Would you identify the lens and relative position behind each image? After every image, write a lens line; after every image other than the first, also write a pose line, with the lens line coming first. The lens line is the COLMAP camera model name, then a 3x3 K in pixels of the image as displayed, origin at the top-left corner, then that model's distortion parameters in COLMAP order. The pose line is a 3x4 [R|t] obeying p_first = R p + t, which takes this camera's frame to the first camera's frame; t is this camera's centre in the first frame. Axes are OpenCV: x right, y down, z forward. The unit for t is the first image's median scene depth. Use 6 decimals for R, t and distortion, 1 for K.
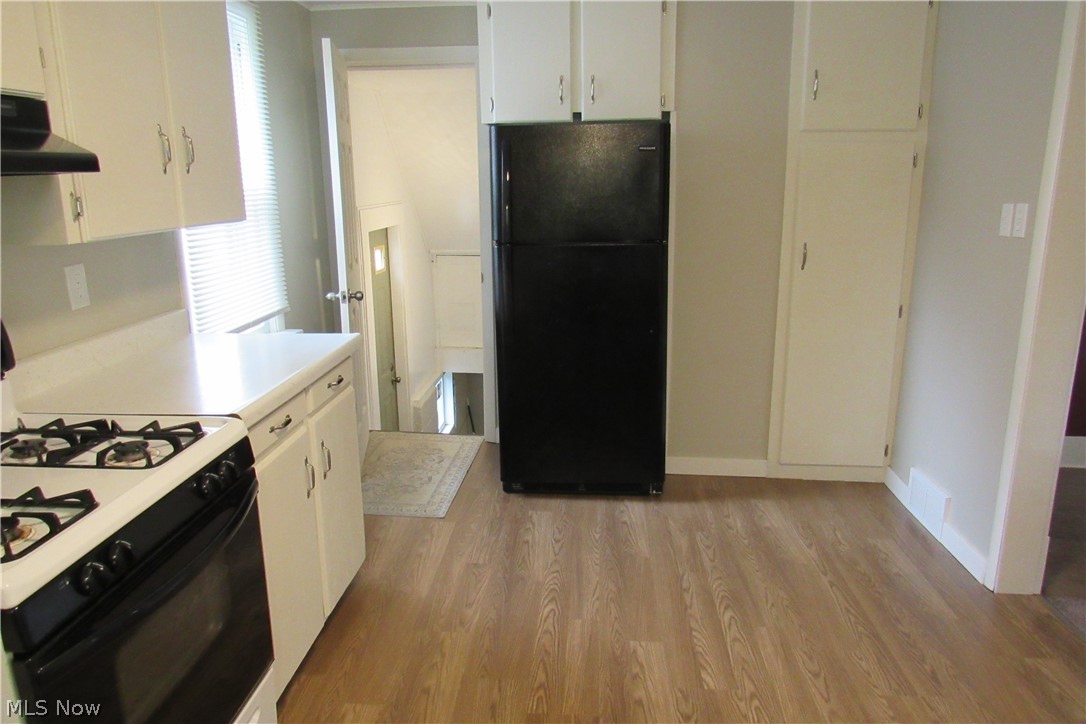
lens RADIAL K [[779.1, 0, 536.1], [0, 779.1, 361.4], [0, 0, 1]] dist [-0.009203, 0.004629]
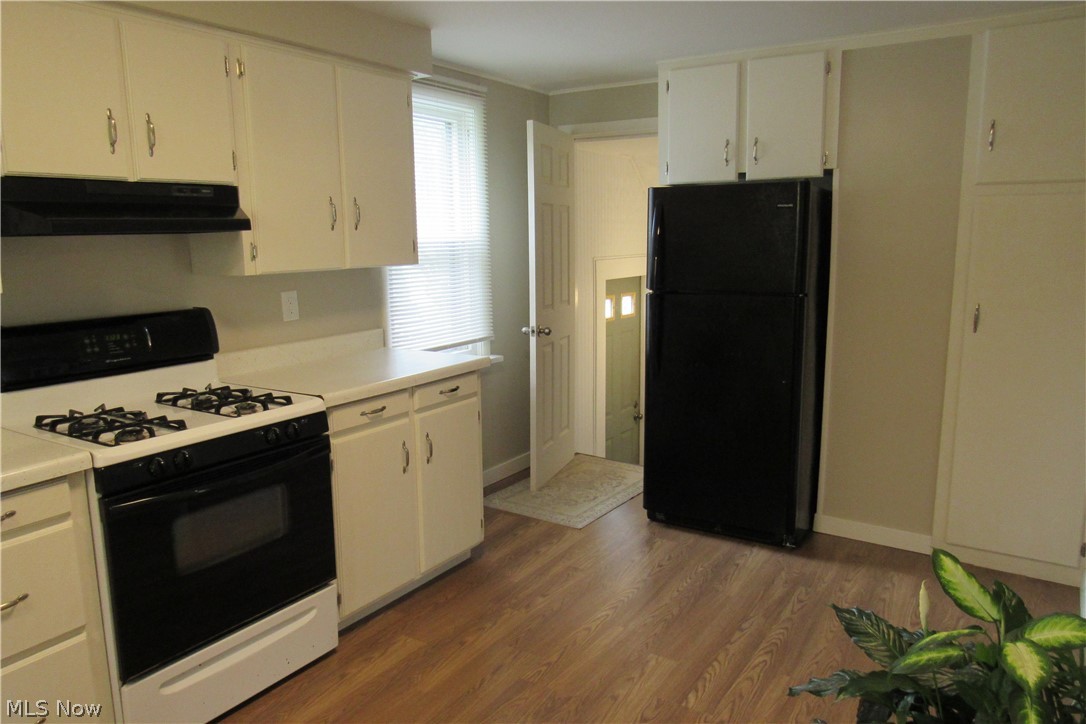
lens RADIAL K [[779.1, 0, 536.1], [0, 779.1, 361.4], [0, 0, 1]] dist [-0.009203, 0.004629]
pose [[0.883165, 0.078436, -0.462458, 0.323030], [-0.108620, 0.993320, -0.038959, 0.009350], [0.456313, 0.084640, 0.885785, -0.051863]]
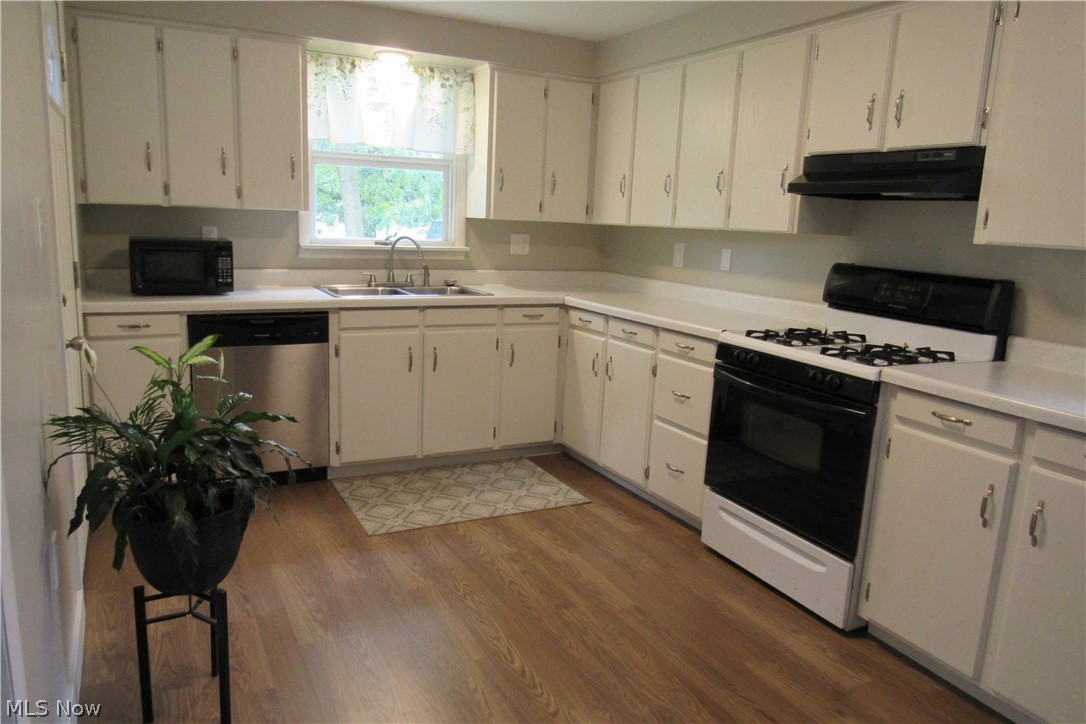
lens RADIAL K [[779.1, 0, 536.1], [0, 779.1, 361.4], [0, 0, 1]] dist [-0.009203, 0.004629]
pose [[-0.855668, 0.065799, -0.513326, 0.421489], [-0.159159, 0.910356, 0.381994, -0.184641], [0.492444, 0.408561, -0.768490, 0.891734]]
